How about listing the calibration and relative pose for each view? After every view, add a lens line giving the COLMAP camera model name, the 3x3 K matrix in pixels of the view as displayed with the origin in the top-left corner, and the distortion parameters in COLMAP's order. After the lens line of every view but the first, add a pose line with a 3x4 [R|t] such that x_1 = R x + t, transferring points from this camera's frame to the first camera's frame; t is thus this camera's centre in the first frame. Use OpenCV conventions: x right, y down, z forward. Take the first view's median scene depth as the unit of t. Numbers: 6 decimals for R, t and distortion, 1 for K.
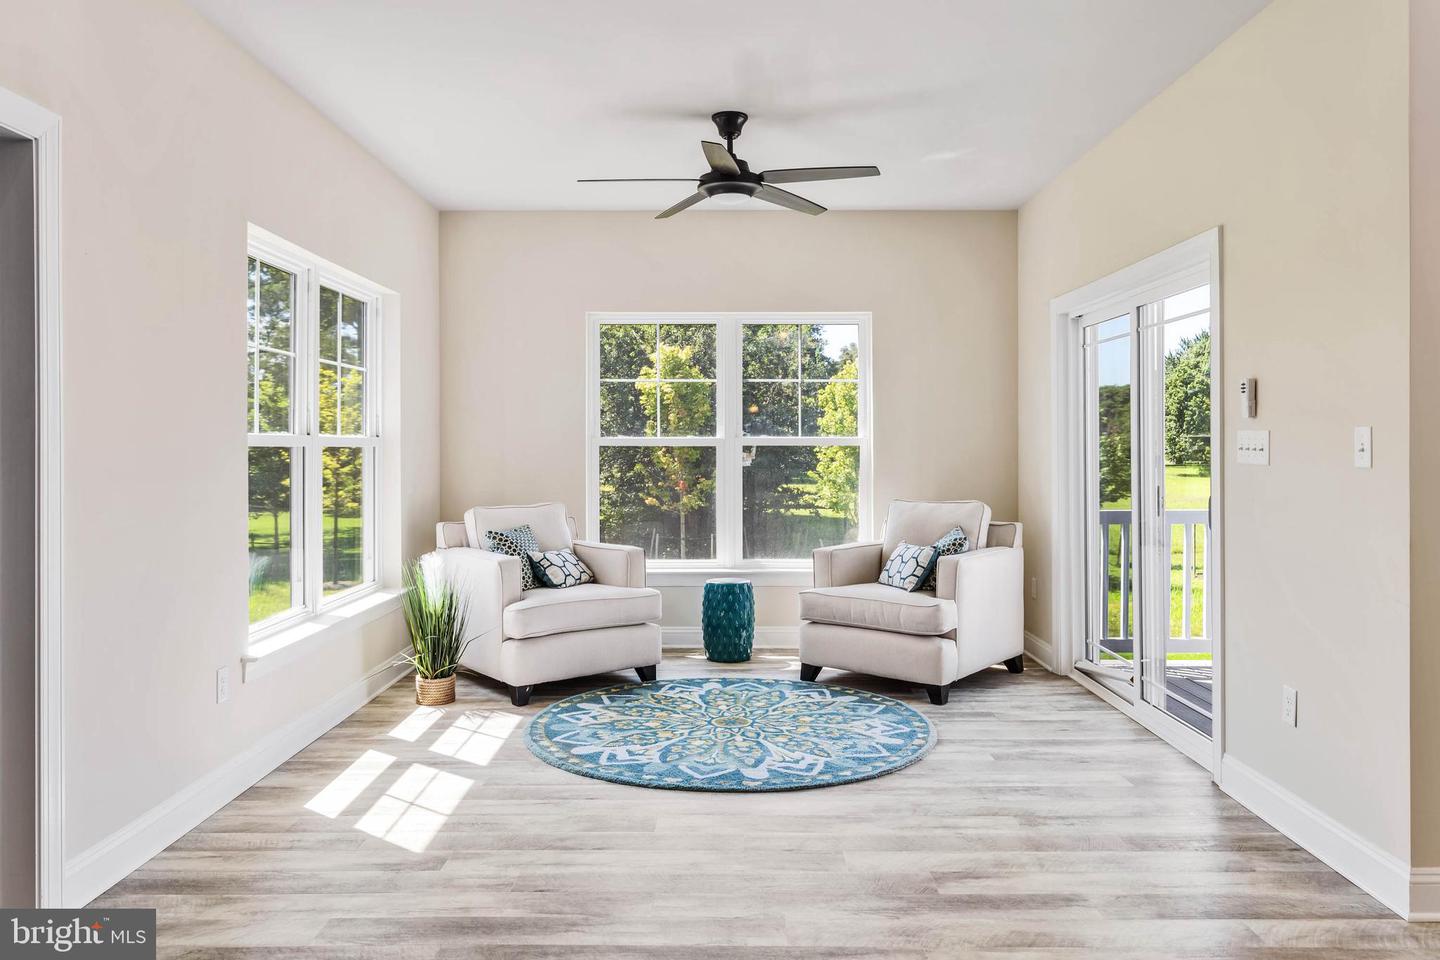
lens RADIAL K [[1053.1, 0, 742.2], [0, 1053.1, 441.9], [0, 0, 1]] dist [0.011664, 0.006880]
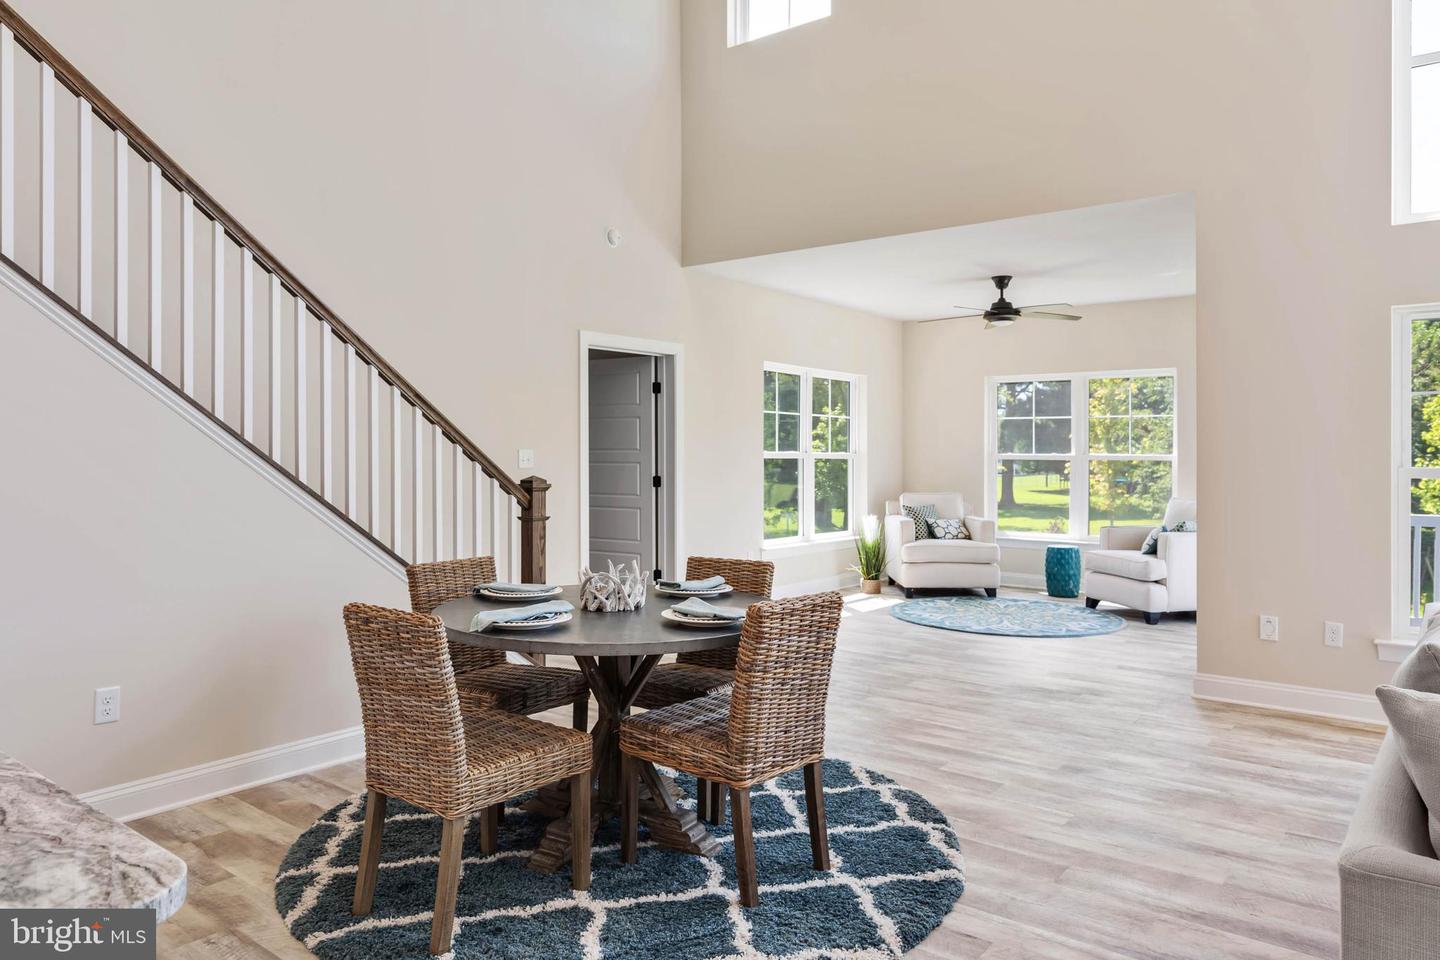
lens RADIAL K [[960.5, 0, 719.9], [0, 960.5, 469.1], [0, 0, 1]] dist [0.015509, -0.005460]
pose [[0.788697, 0.016346, -0.614565, 0.667097], [-0.005516, 0.999794, 0.019513, -0.011944], [0.614757, -0.012000, 0.788625, -0.641390]]
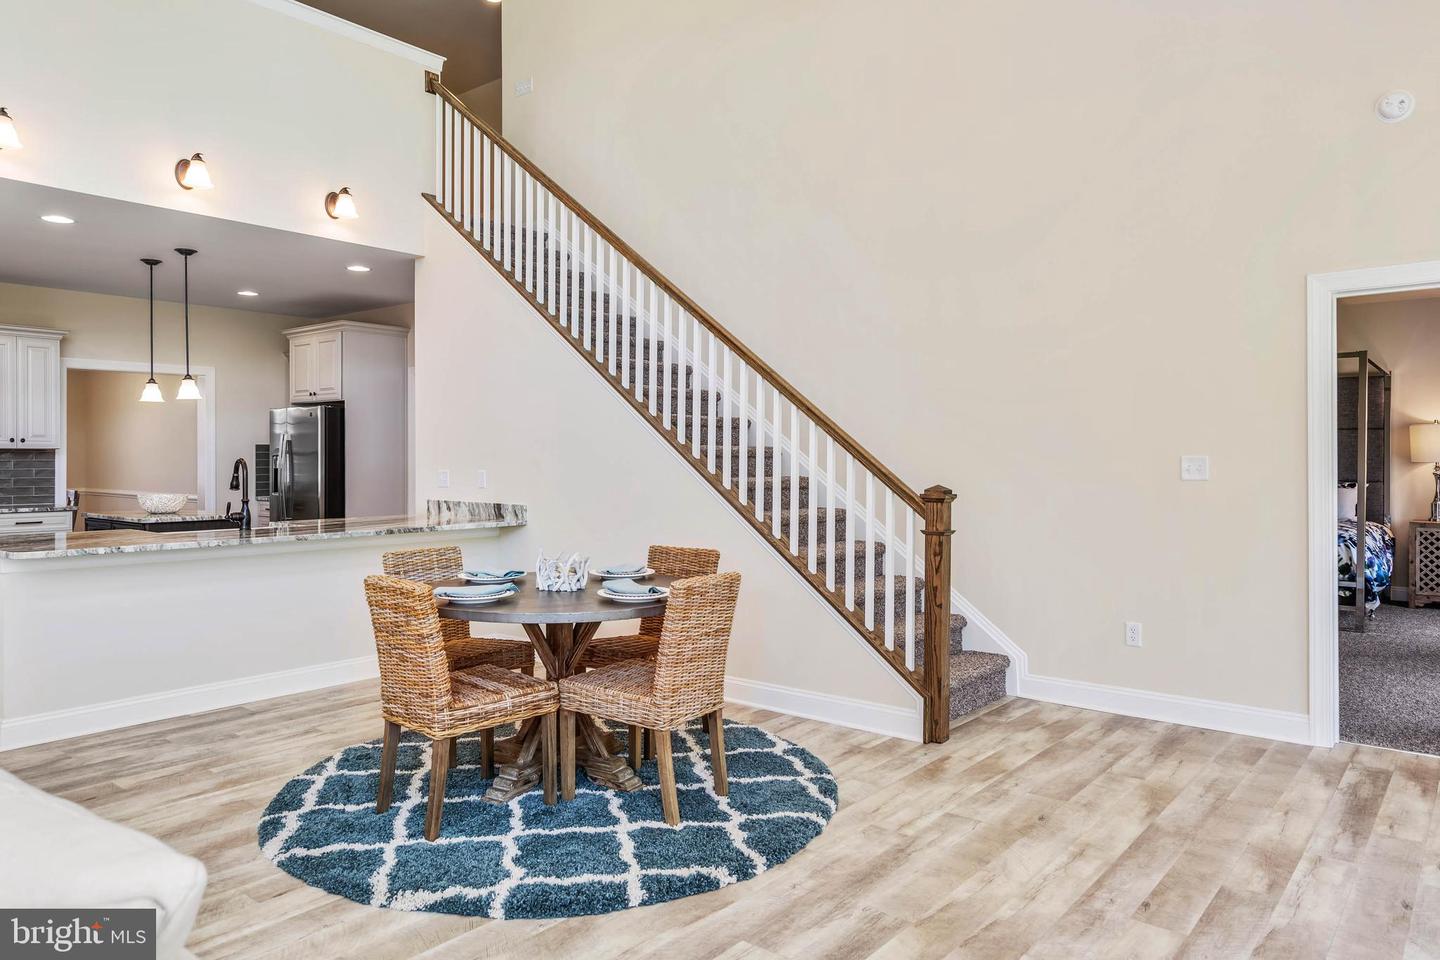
lens RADIAL K [[960.5, 0, 701.3], [0, 960.5, 459.5], [0, 0, 1]] dist [0.015509, -0.005460]
pose [[-0.645120, 0.002729, -0.764076, 0.745269], [0.004286, 0.999991, -0.000048, -0.008911], [0.764069, -0.003306, -0.645126, 0.569805]]
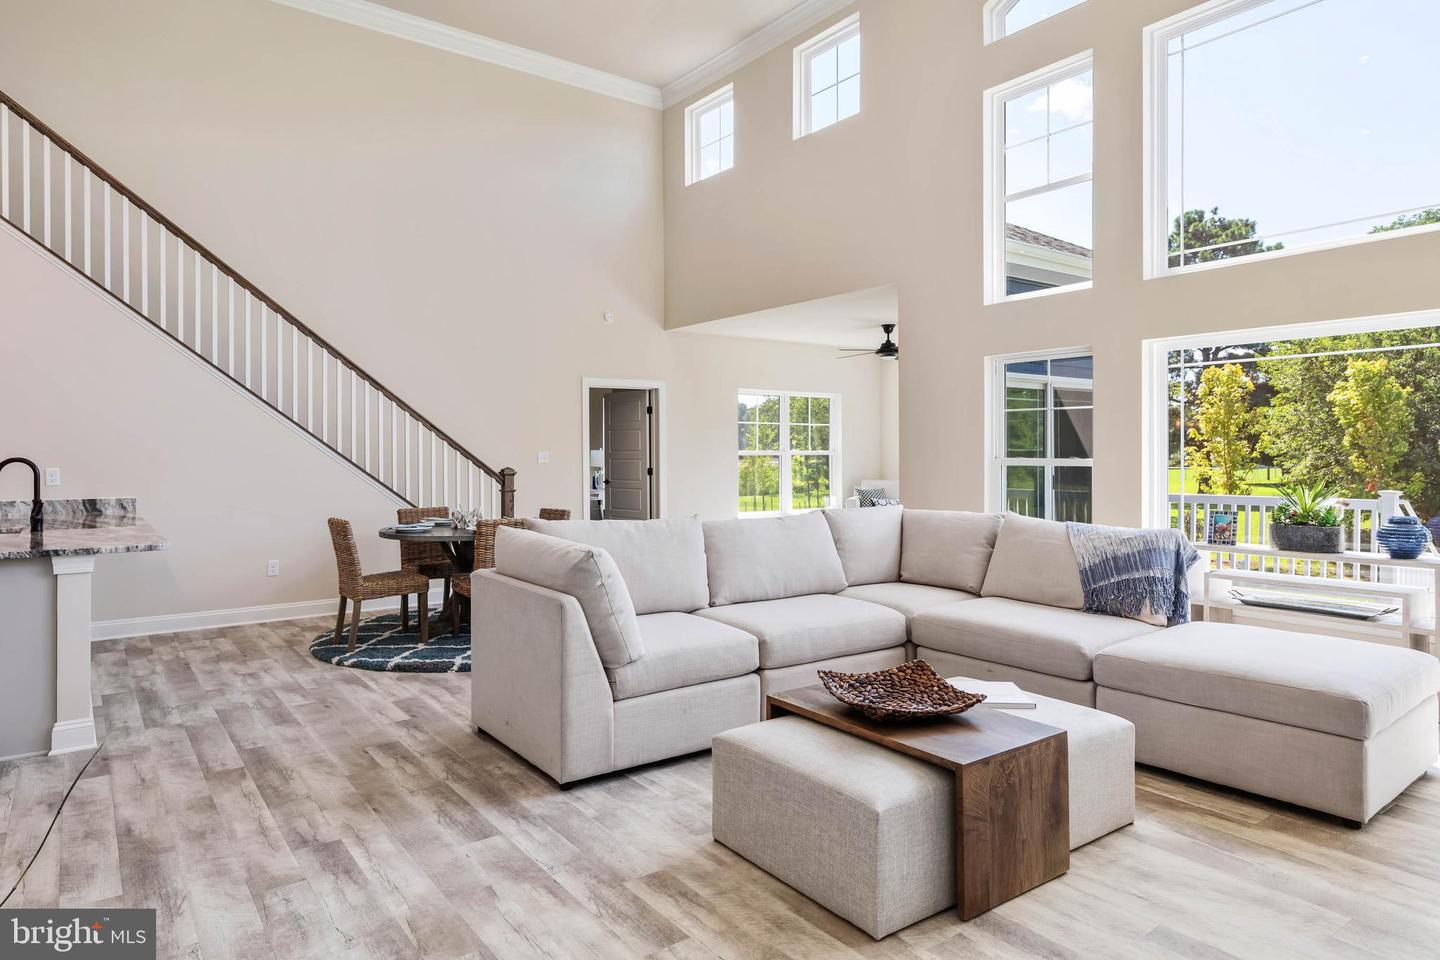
lens RADIAL K [[875.6, 0, 711.5], [0, 875.6, 469.4], [0, 0, 1]] dist [0.010839, 0.000155]
pose [[0.585352, 0.016110, -0.810619, 1.542437], [0.006269, 0.999683, 0.024394, -0.018573], [0.810755, -0.019361, 0.585066, -0.619710]]
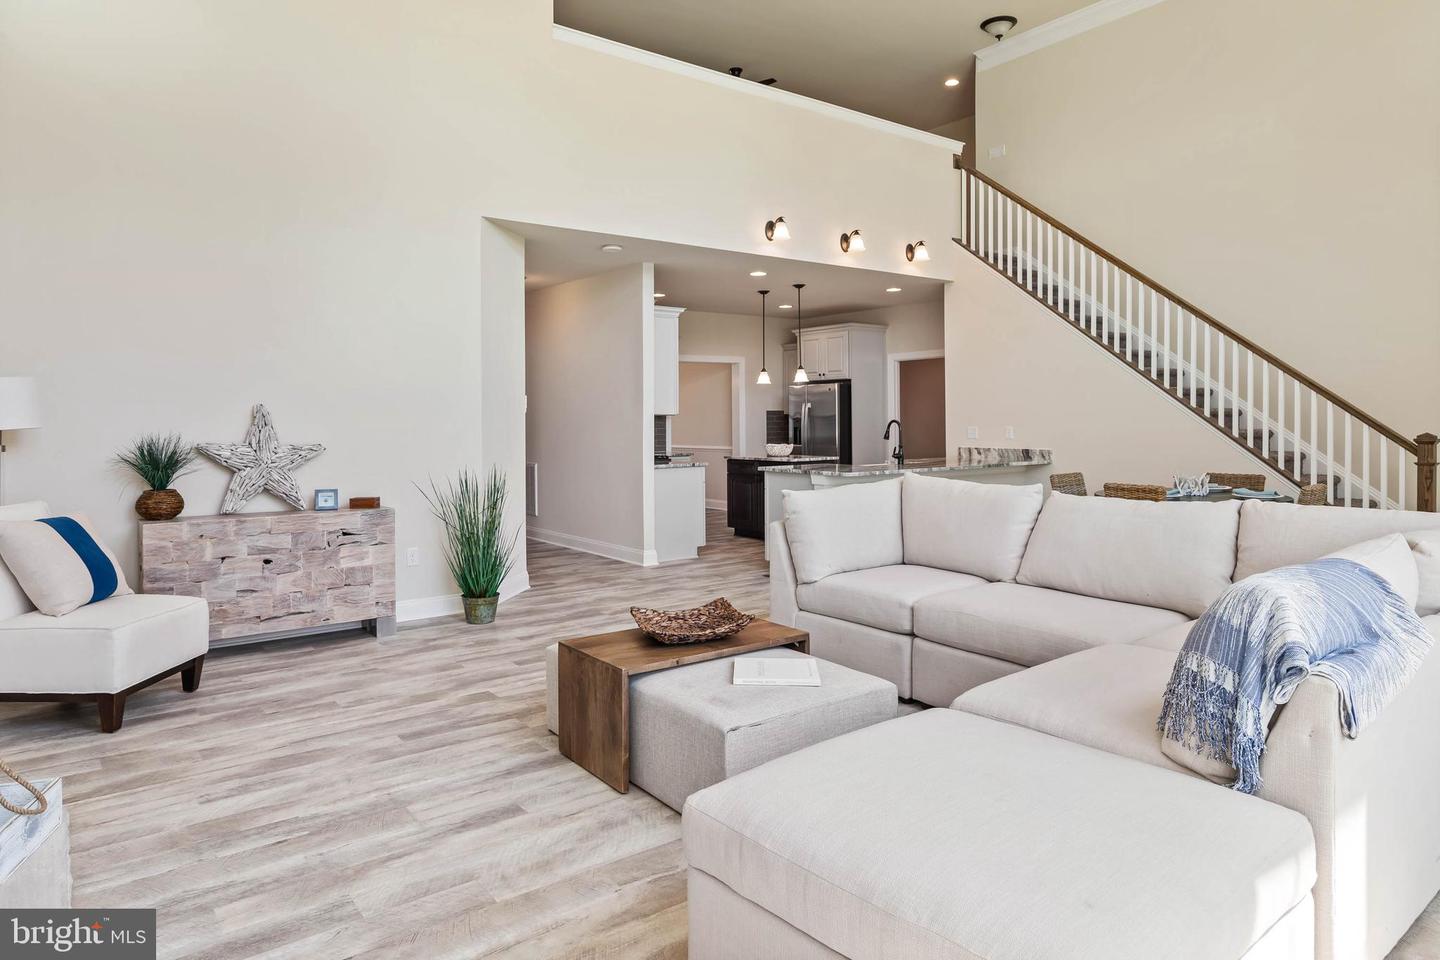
lens RADIAL K [[875.6, 0, 722.9], [0, 875.6, 426.6], [0, 0, 1]] dist [0.010839, 0.000155]
pose [[-0.801124, 0.012982, -0.598357, 1.539952], [0.012936, 0.999907, 0.004374, -0.011274], [0.598358, -0.004236, -0.801217, 0.556687]]
